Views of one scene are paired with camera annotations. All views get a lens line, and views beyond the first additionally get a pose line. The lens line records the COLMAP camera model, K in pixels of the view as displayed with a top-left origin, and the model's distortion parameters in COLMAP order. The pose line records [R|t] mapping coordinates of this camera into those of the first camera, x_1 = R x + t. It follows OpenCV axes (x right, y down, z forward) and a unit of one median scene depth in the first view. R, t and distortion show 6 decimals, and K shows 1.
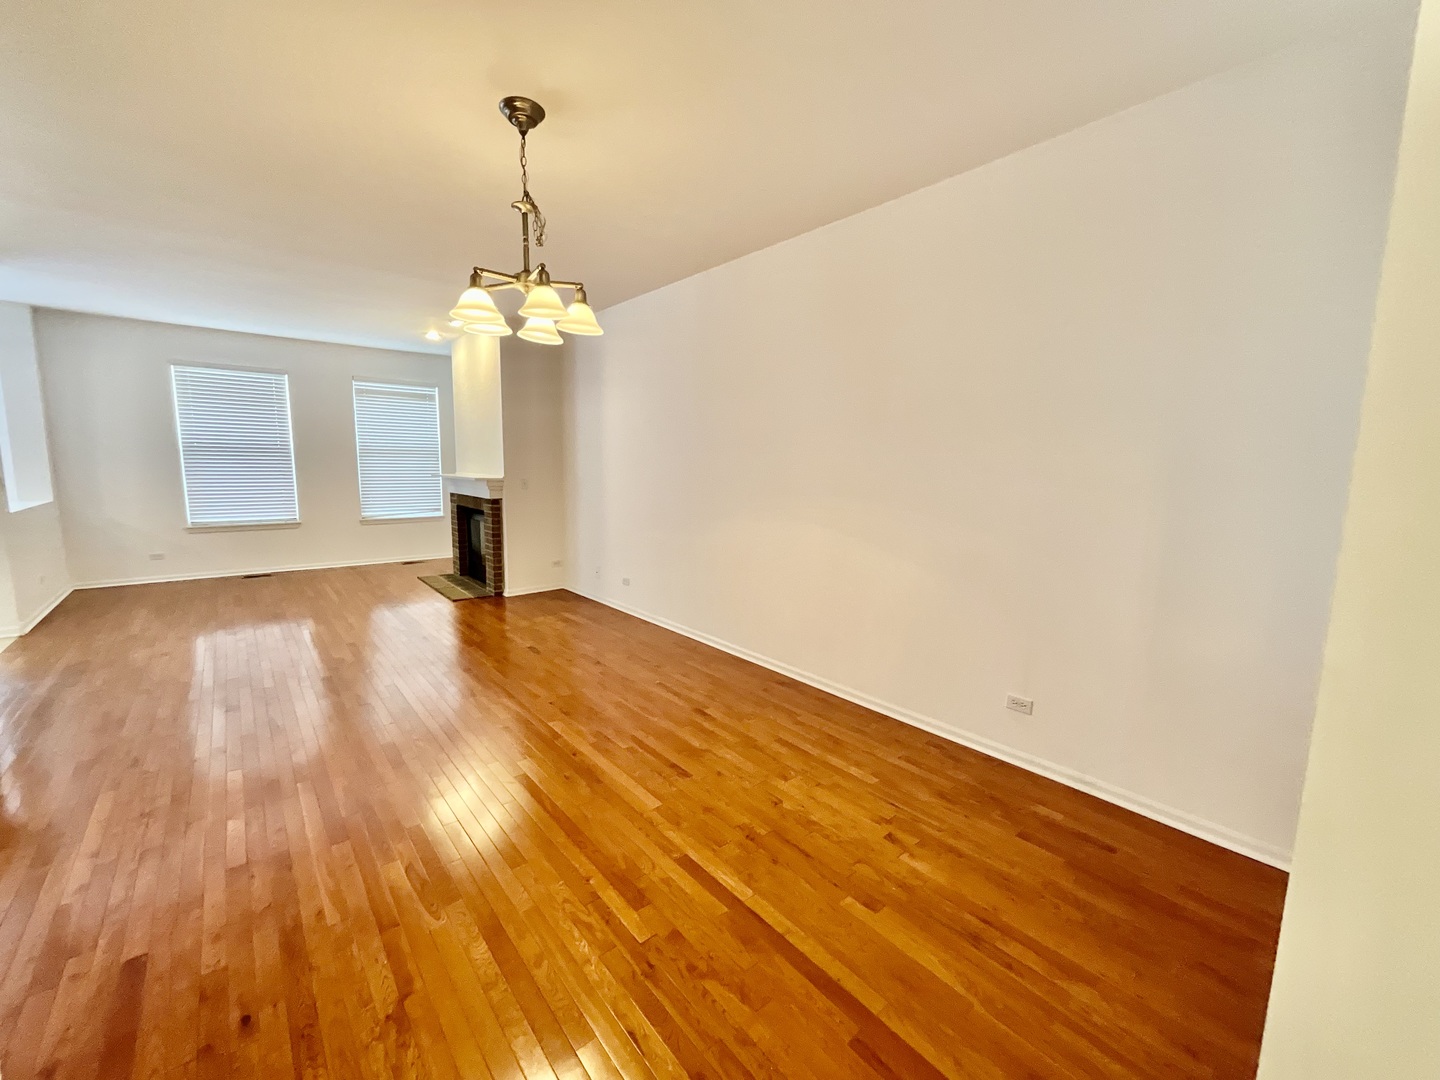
lens RADIAL K [[584.0, 0, 720.0], [0, 584.0, 540.0], [0, 0, 1]] dist [0.001674, 0.000253]
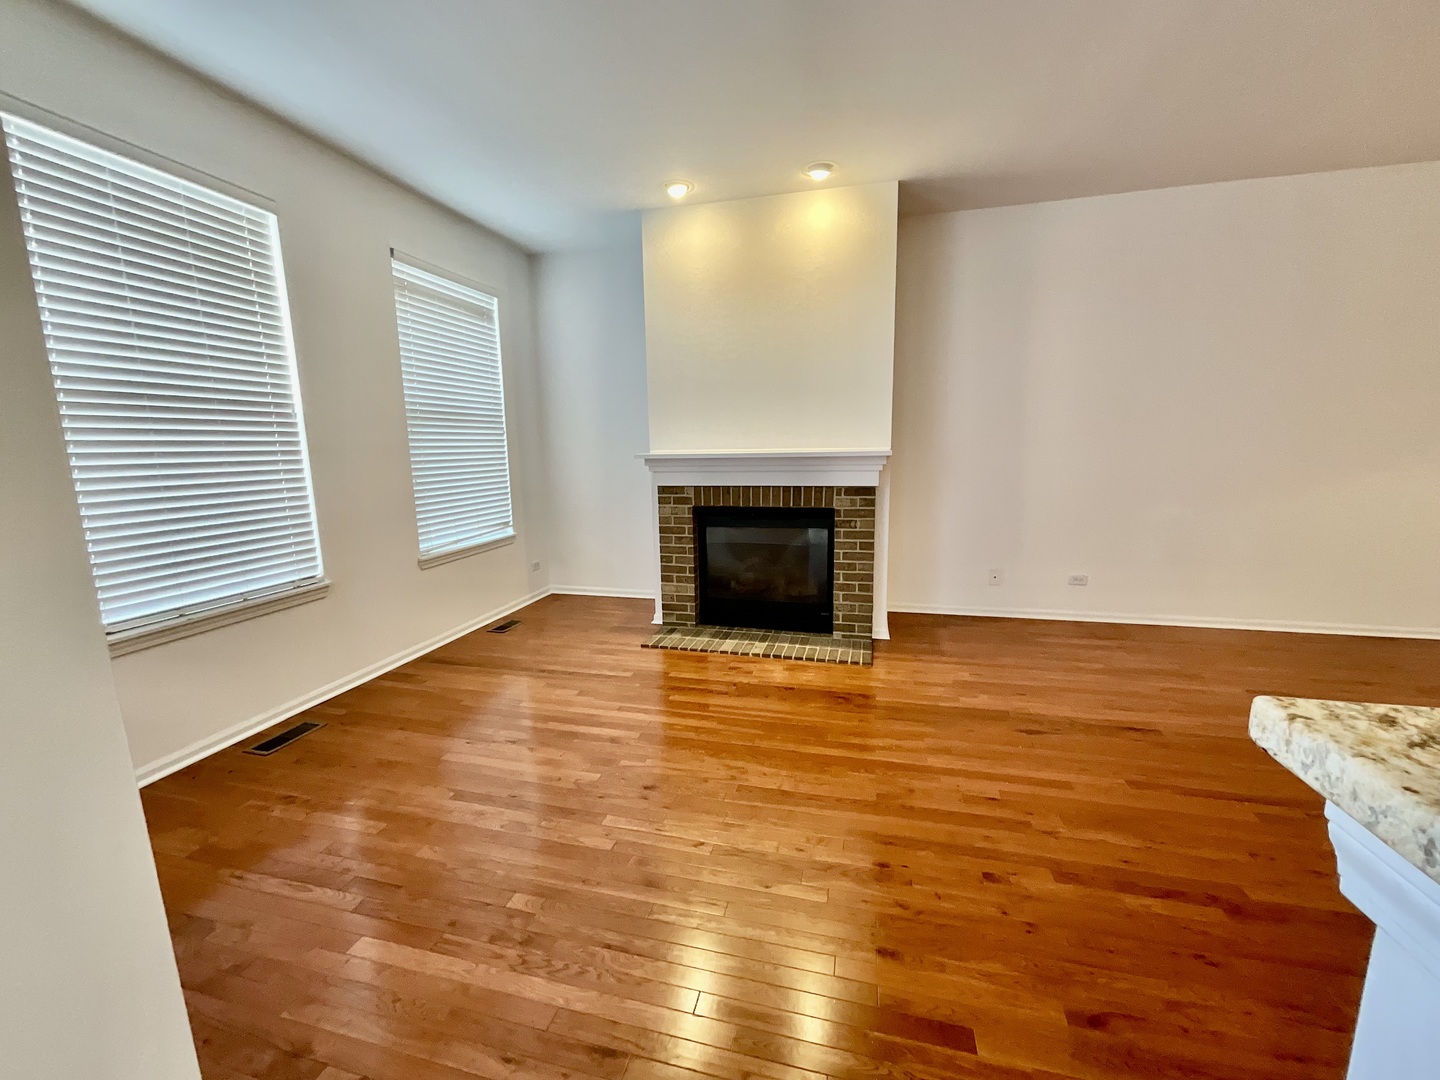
lens RADIAL K [[584.0, 0, 720.0], [0, 584.0, 540.0], [0, 0, 1]] dist [0.001674, 0.000253]
pose [[0.812678, -0.123198, 0.569541, -0.724538], [0.106036, 0.992342, 0.063351, -0.057985], [-0.572985, 0.008908, 0.819518, 0.494755]]
